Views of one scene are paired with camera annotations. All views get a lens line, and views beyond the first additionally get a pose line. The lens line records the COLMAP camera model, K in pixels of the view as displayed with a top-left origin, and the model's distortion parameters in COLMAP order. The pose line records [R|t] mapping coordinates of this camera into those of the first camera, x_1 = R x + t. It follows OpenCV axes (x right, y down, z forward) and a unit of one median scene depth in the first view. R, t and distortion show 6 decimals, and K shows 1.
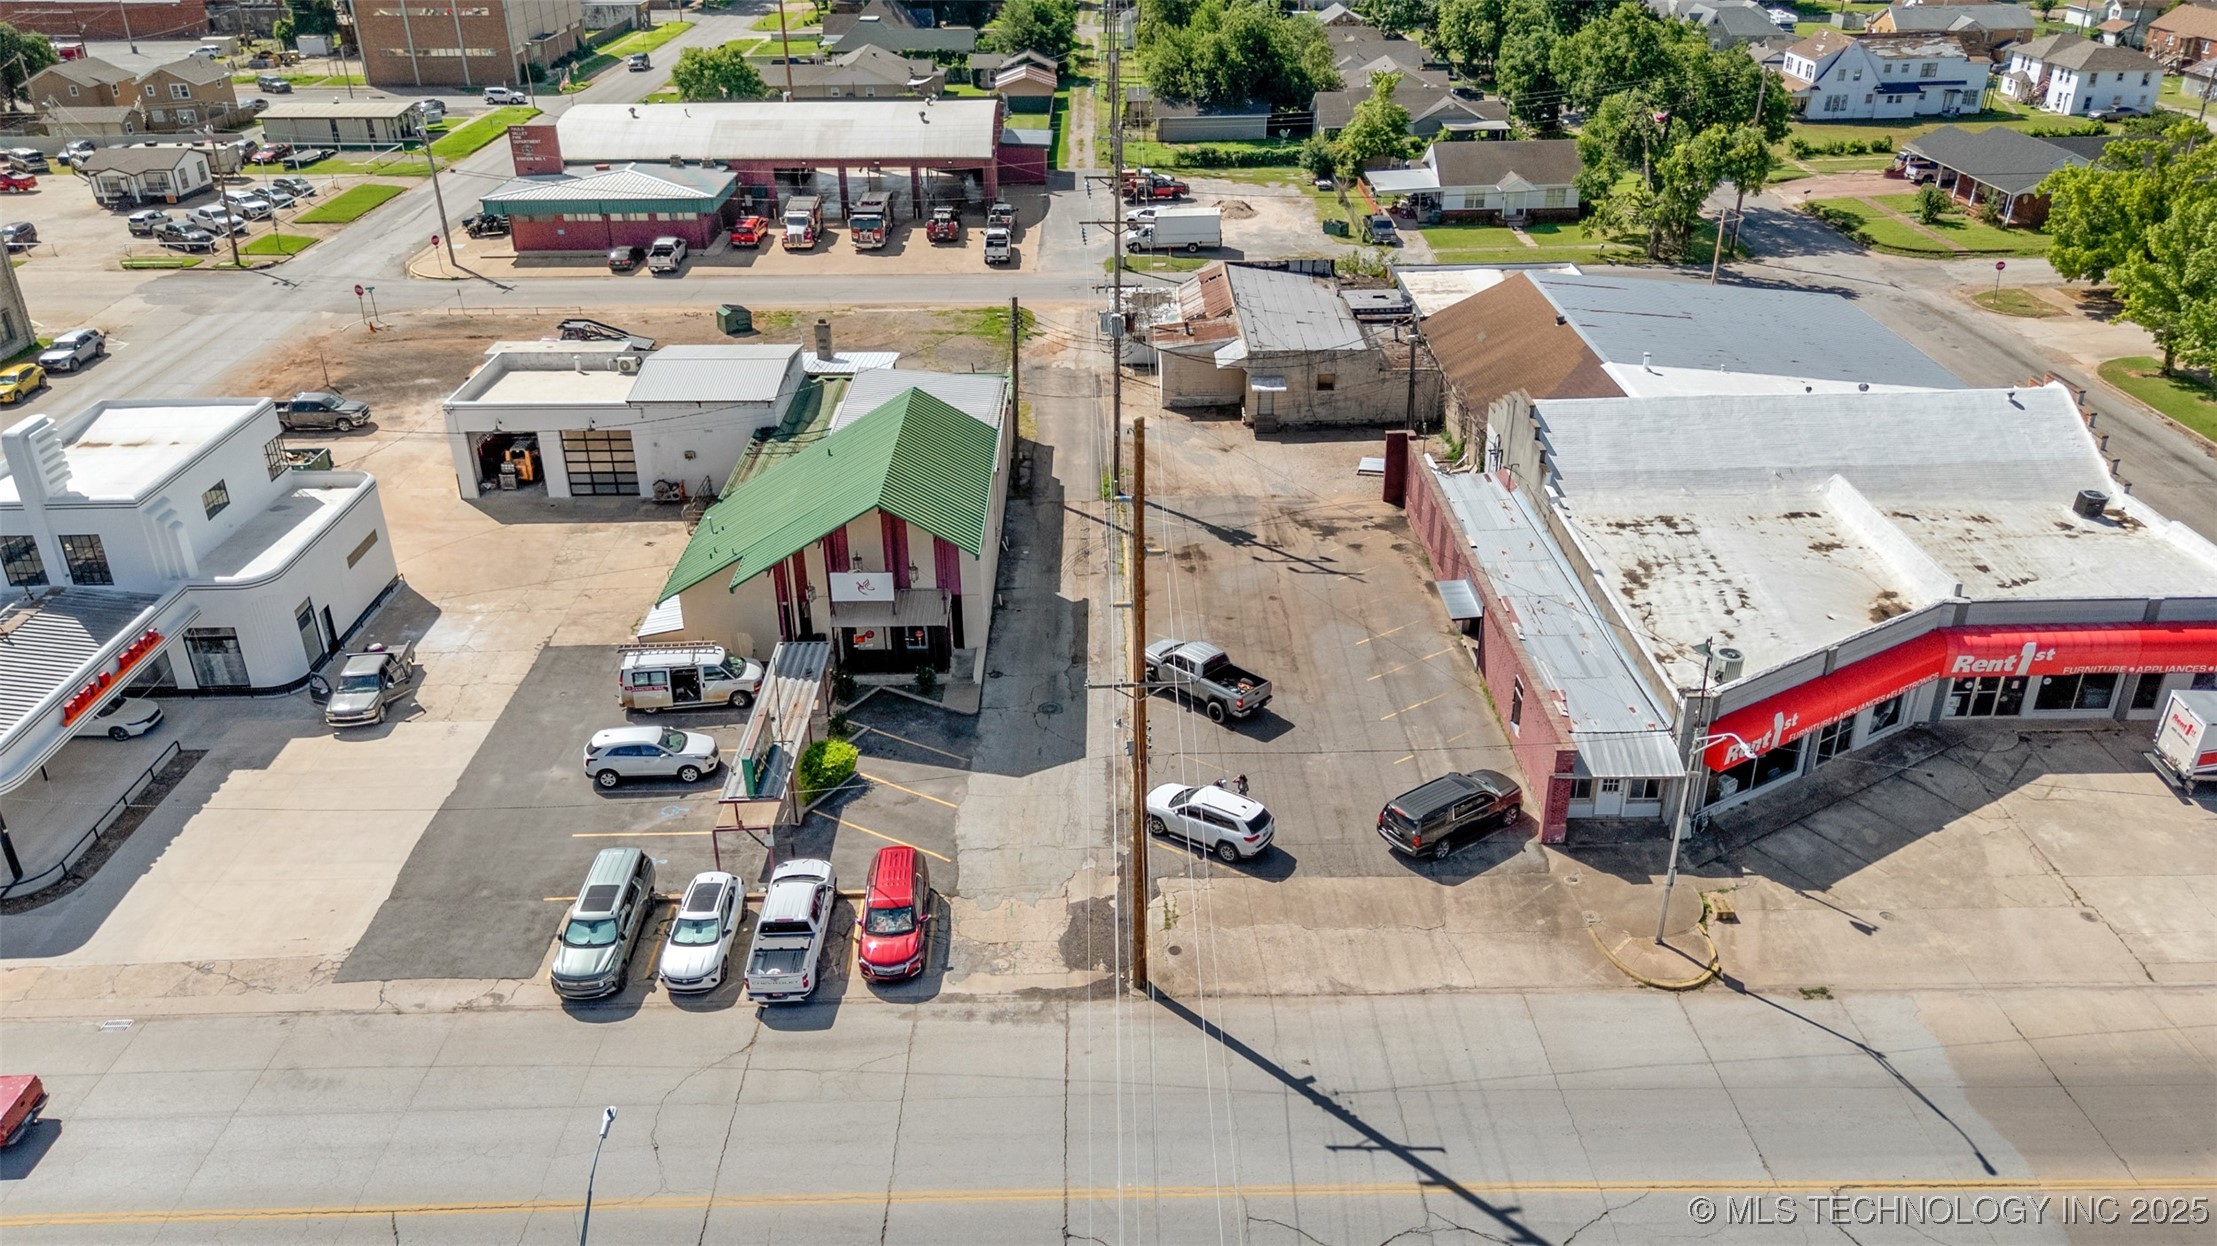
lens RADIAL K [[1631.8, 0, 1115.7], [0, 1631.8, 617.5], [0, 0, 1]] dist [0.091080, -0.100900]
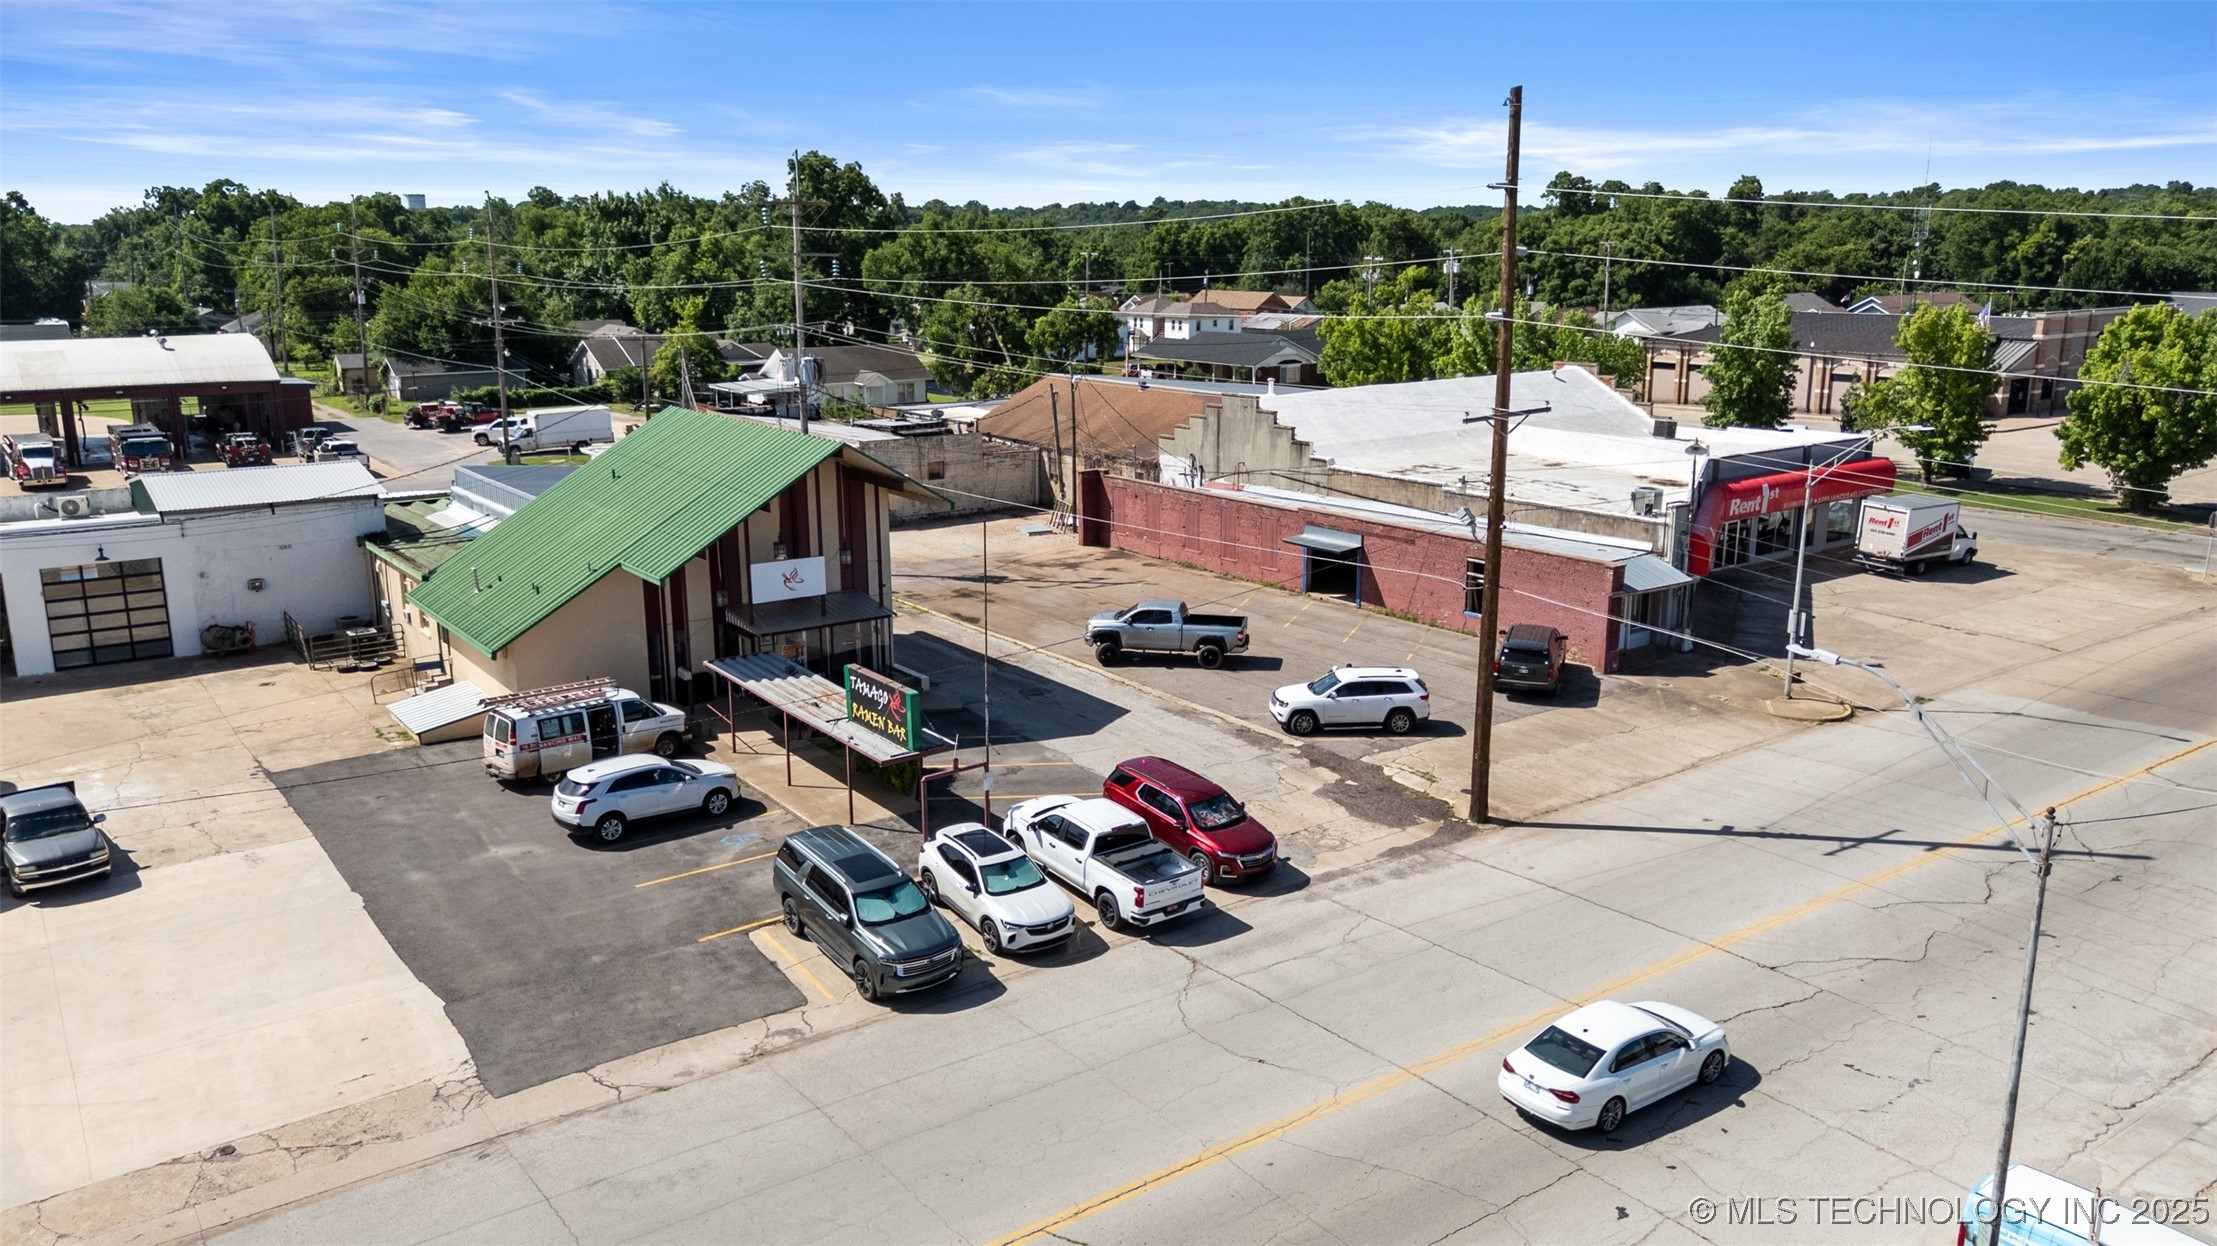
lens RADIAL K [[1631.8, 0, 1115.7], [0, 1631.8, 617.5], [0, 0, 1]] dist [0.091080, -0.100900]
pose [[0.814503, -0.124443, 0.566656, -0.450706], [0.256719, 0.953205, -0.159671, 0.155509], [-0.520269, 0.275524, 0.808336, 0.277961]]
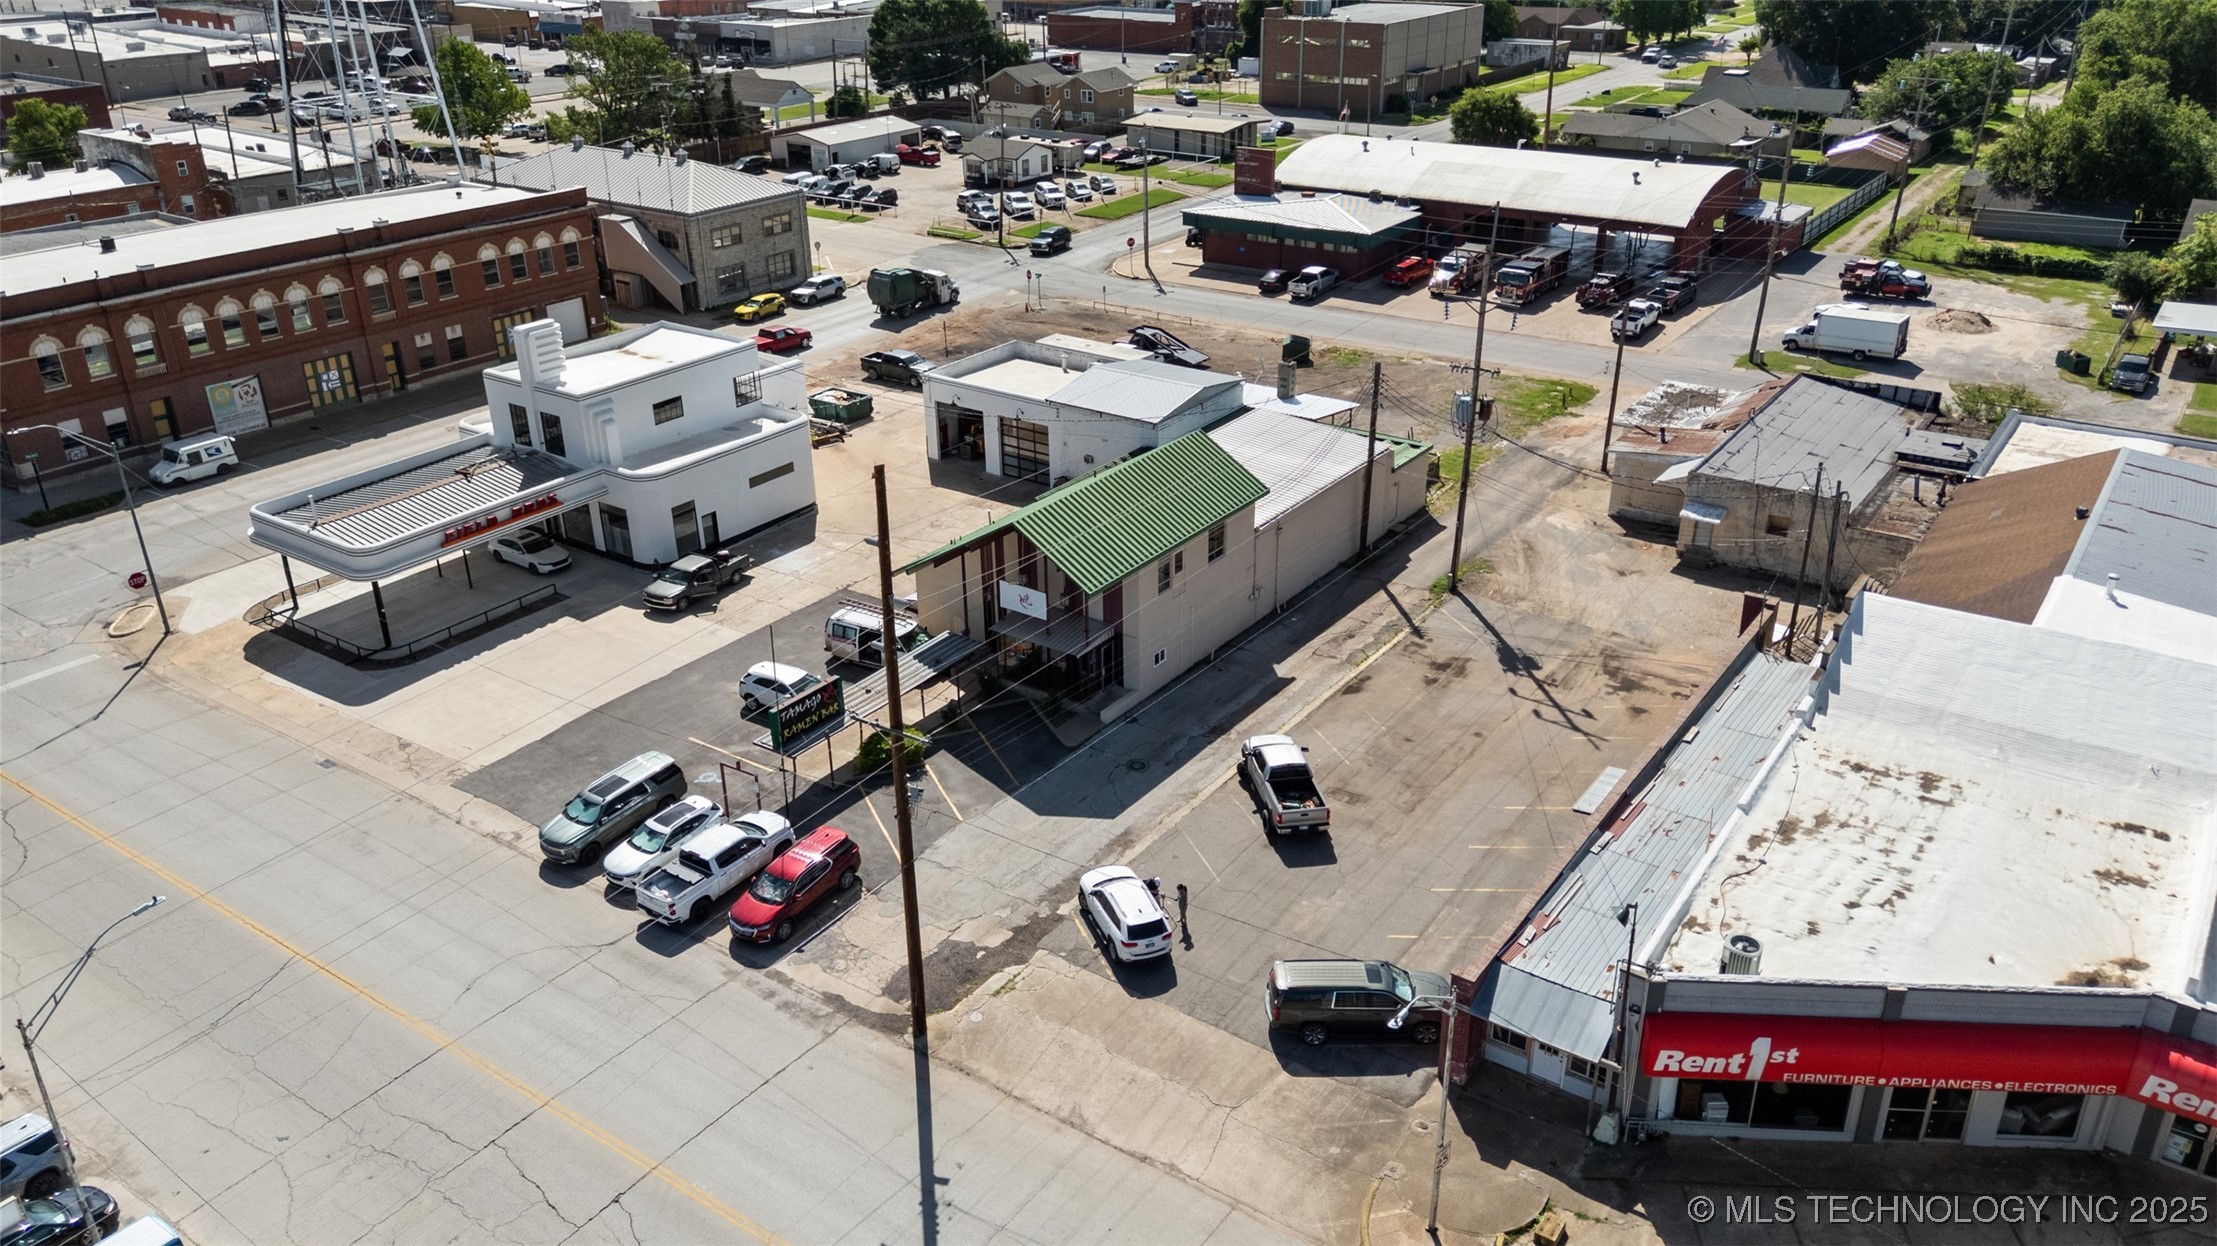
lens RADIAL K [[1631.8, 0, 1115.7], [0, 1631.8, 617.5], [0, 0, 1]] dist [0.091080, -0.100900]
pose [[0.810649, 0.249802, -0.529573, 0.426098], [-0.260362, 0.963879, 0.056115, -0.078129], [0.524462, 0.092391, 0.846406, 0.145176]]
